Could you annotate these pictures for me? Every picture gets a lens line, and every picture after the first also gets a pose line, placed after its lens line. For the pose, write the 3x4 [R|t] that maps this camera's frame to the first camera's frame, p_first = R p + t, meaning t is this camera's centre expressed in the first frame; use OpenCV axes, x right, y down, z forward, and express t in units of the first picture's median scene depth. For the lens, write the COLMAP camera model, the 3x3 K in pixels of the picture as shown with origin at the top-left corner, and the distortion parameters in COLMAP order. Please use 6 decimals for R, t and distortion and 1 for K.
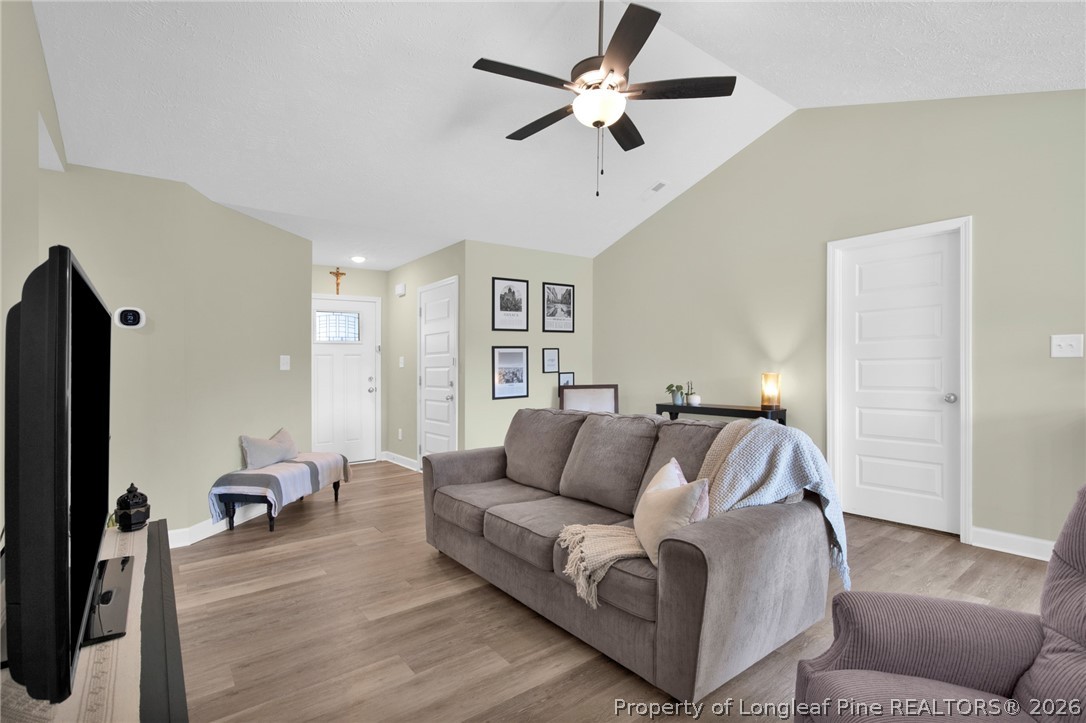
lens RADIAL K [[508.0, 0, 544.7], [0, 508.0, 363.0], [0, 0, 1]] dist [-0.015076, 0.005264]
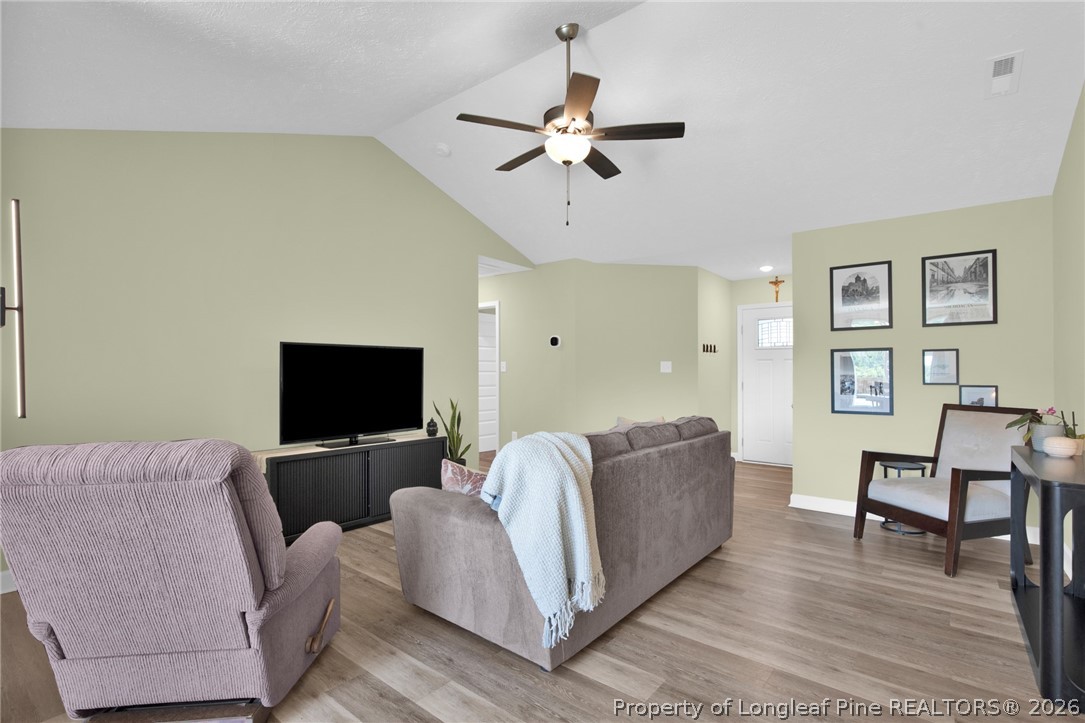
lens RADIAL K [[507.5, 0, 550.3], [0, 507.5, 359.2], [0, 0, 1]] dist [-0.015076, 0.005264]
pose [[0.229503, -0.003227, -0.973303, 0.567444], [-0.001747, 0.999992, -0.003728, -0.011832], [0.973306, 0.002556, 0.229496, 0.326194]]
